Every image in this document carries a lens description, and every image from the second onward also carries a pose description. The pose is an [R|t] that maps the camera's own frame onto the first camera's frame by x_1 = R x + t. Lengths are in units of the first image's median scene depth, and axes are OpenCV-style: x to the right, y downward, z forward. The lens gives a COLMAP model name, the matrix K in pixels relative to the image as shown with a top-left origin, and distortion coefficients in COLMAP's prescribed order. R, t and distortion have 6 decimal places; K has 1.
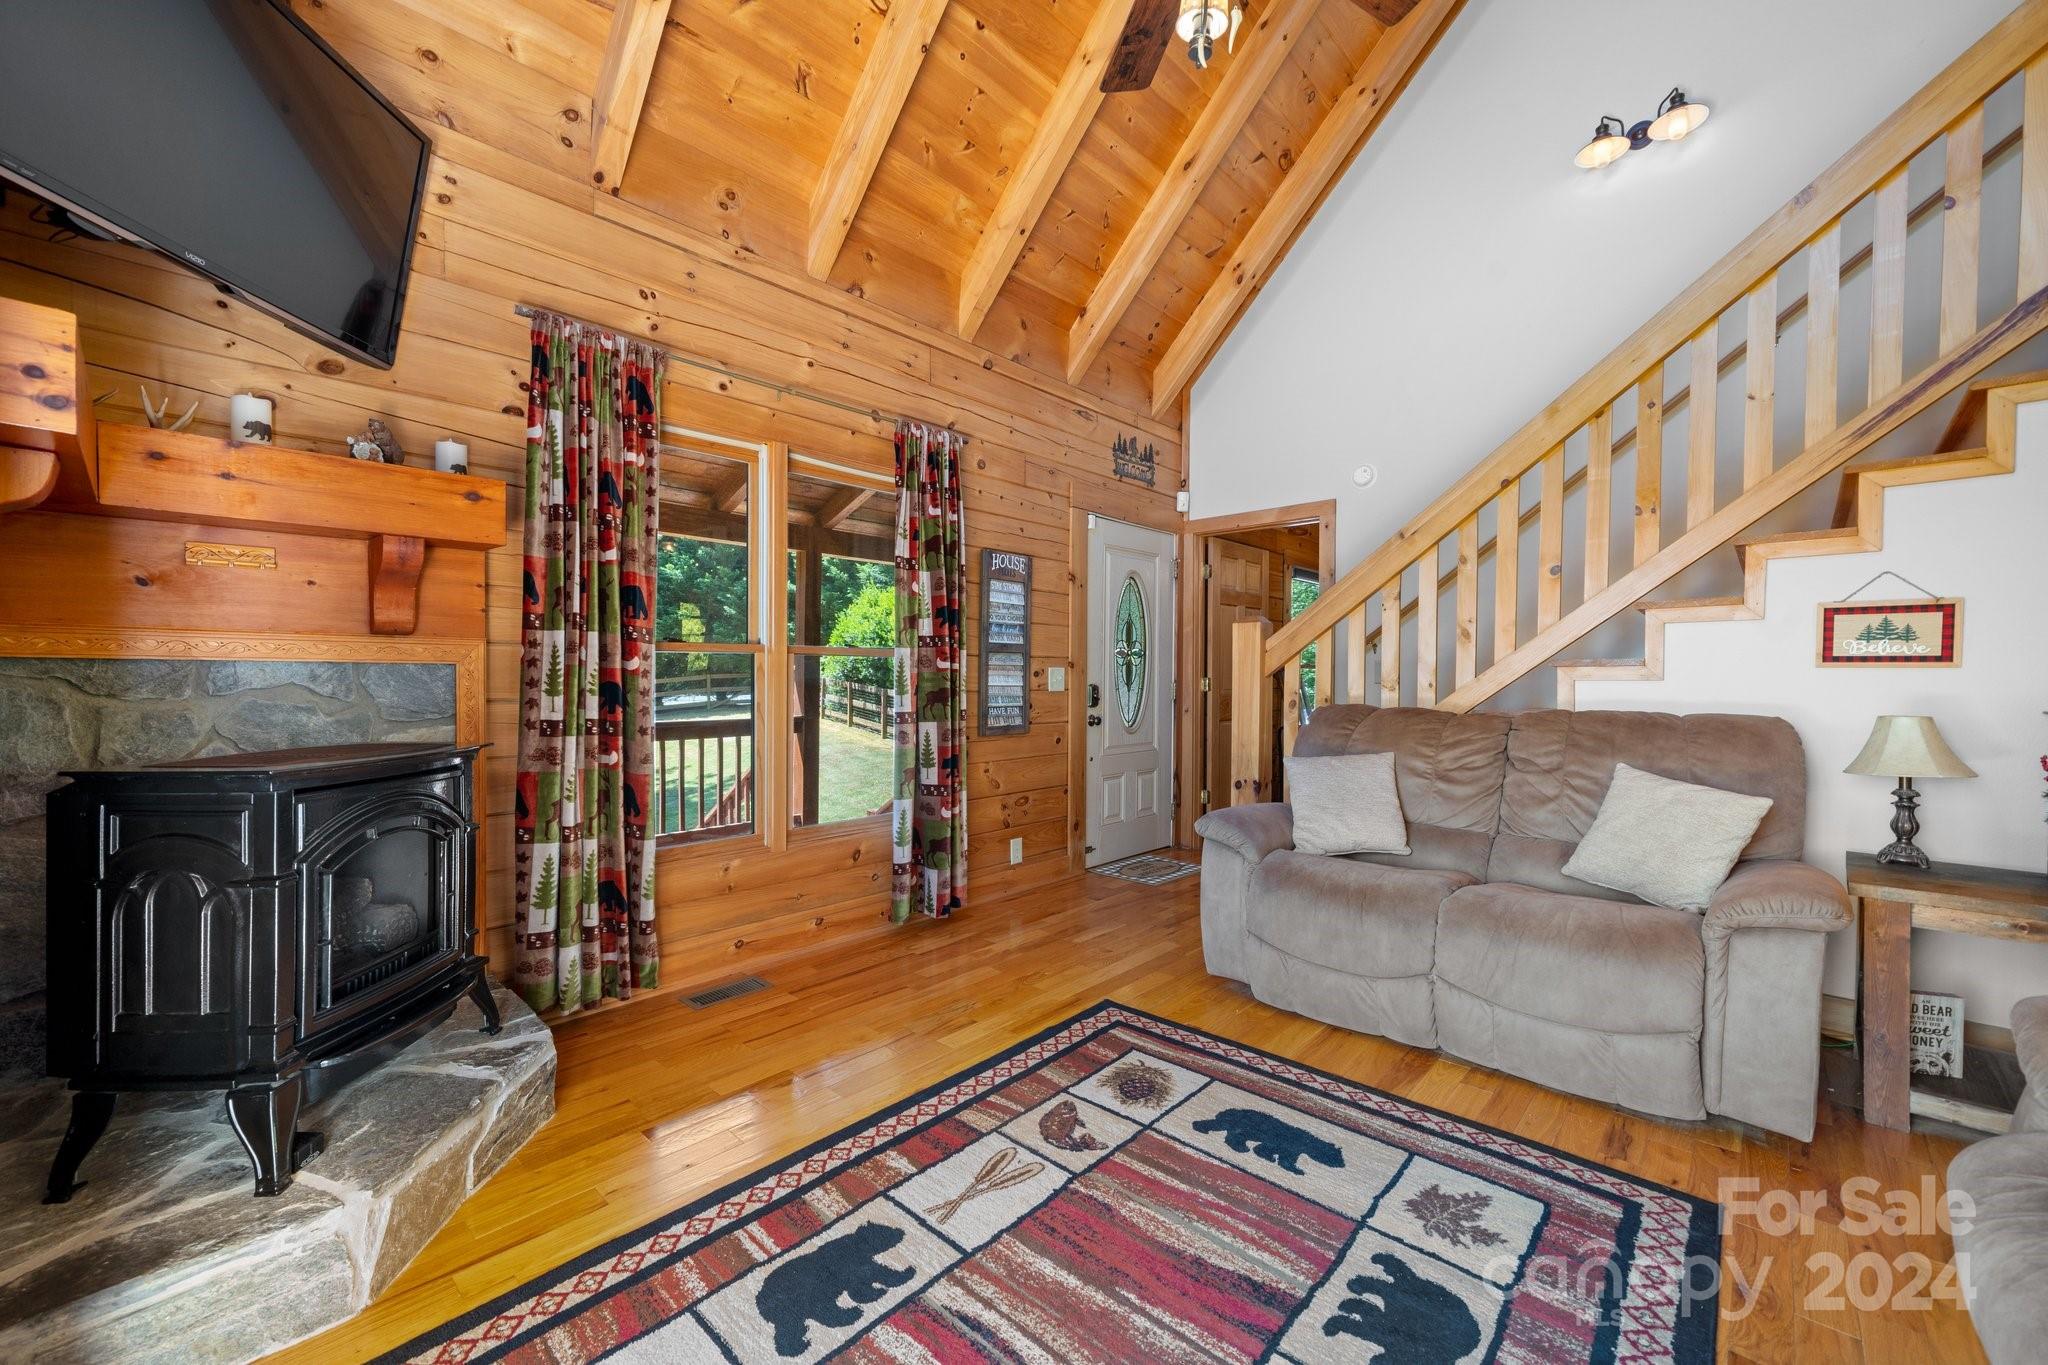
lens RADIAL K [[815.3, 0, 1008.6], [0, 815.3, 686.3], [0, 0, 1]] dist [-0.002033, 0.000086]
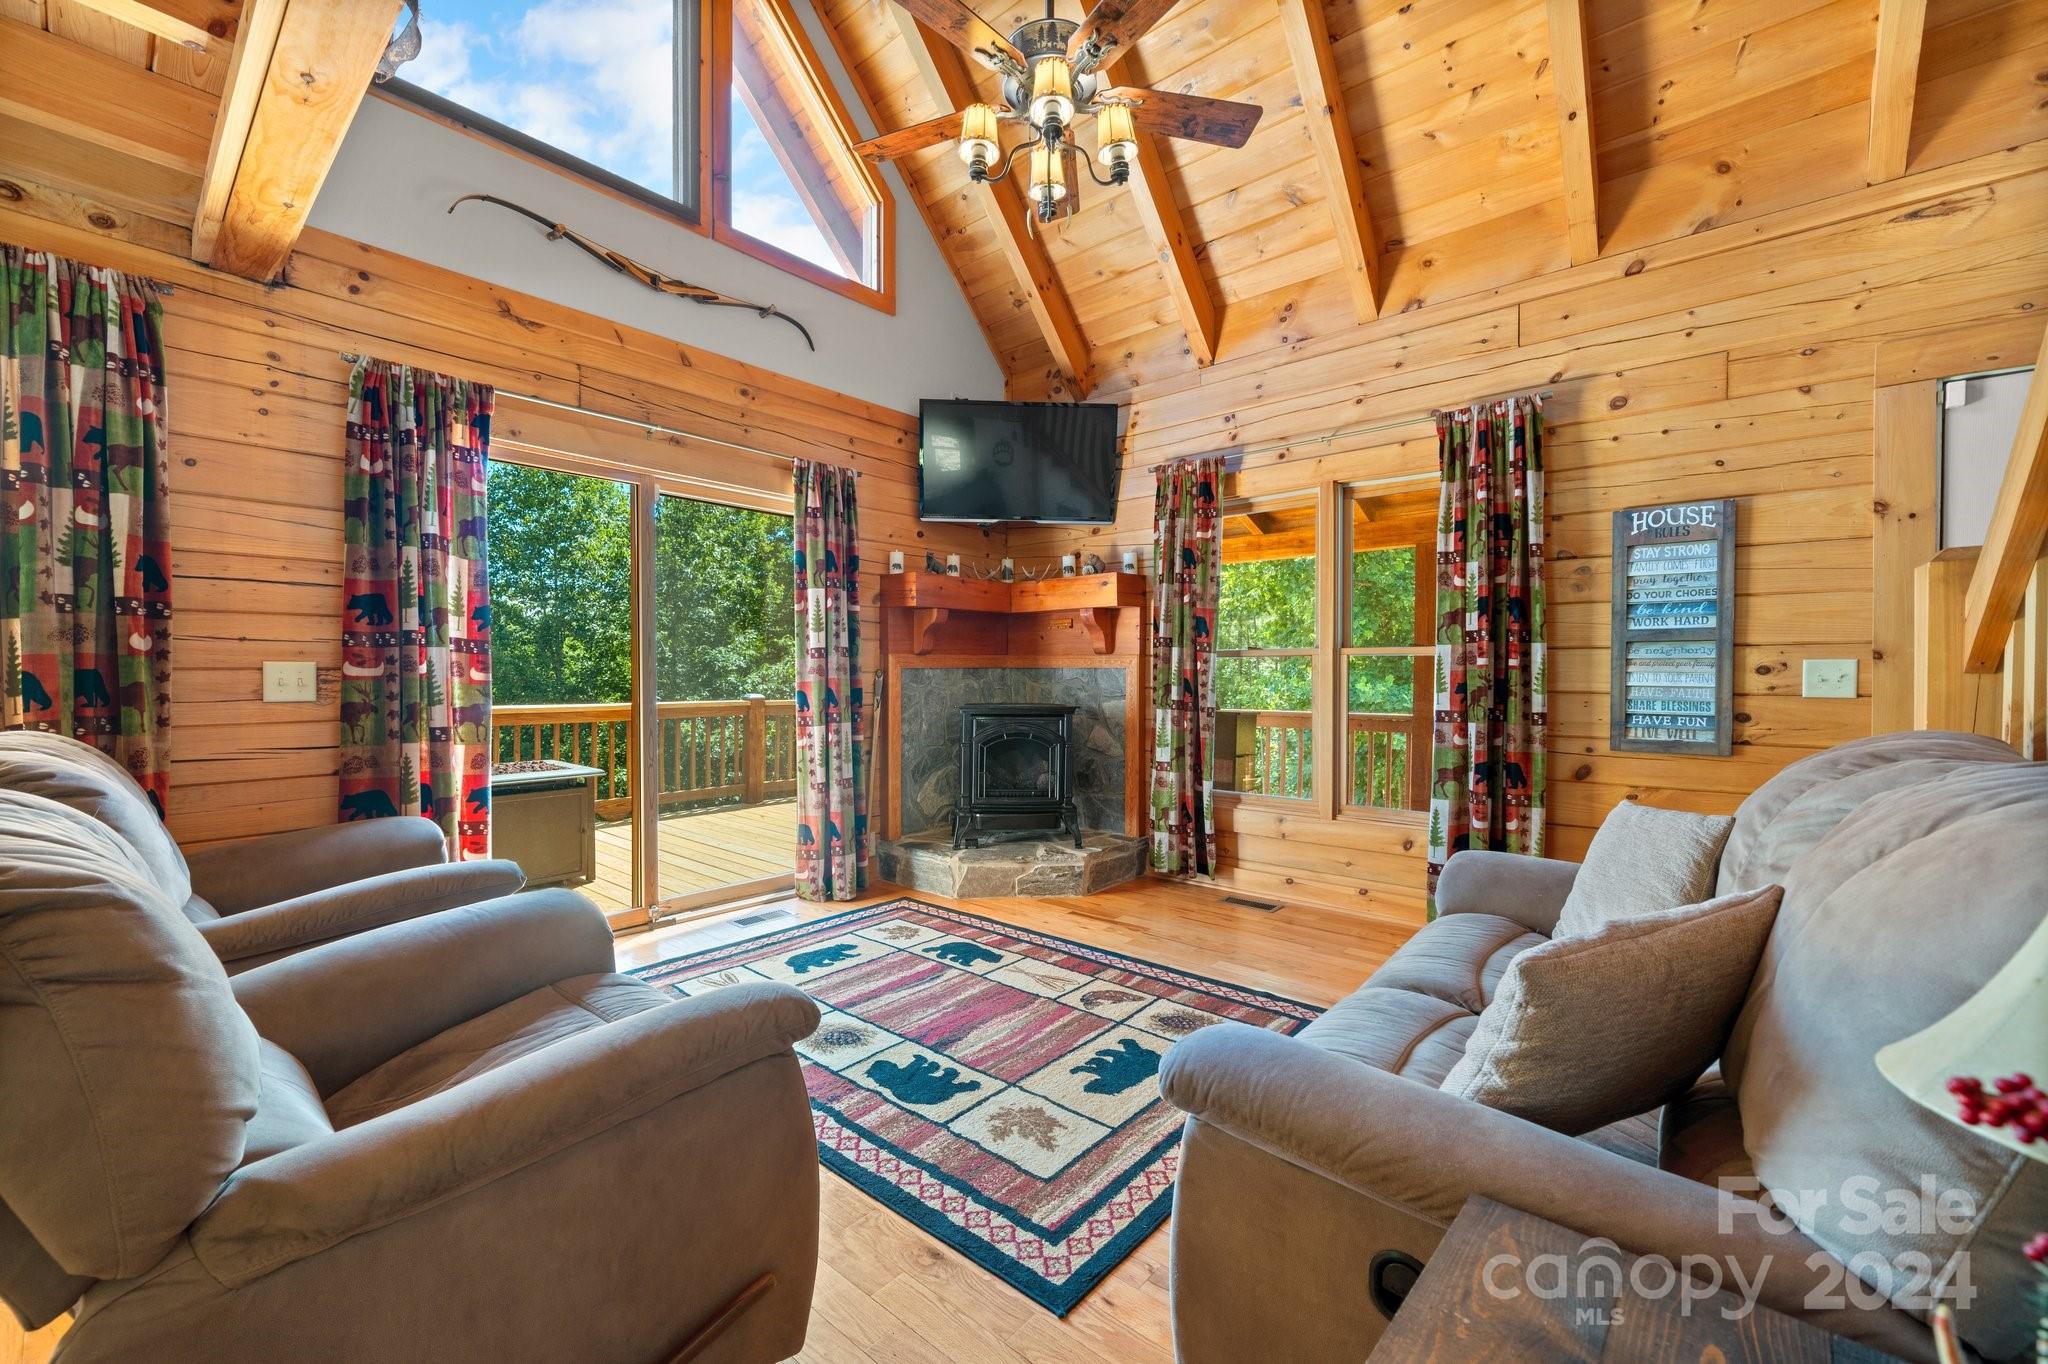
lens RADIAL K [[815.3, 0, 1007.6], [0, 815.3, 687.2], [0, 0, 1]] dist [-0.002033, 0.000086]
pose [[0.025354, 0.010542, -0.999623, 1.440360], [-0.015346, 0.999831, 0.010155, 0.002841], [0.999561, 0.015082, 0.025512, 0.782960]]
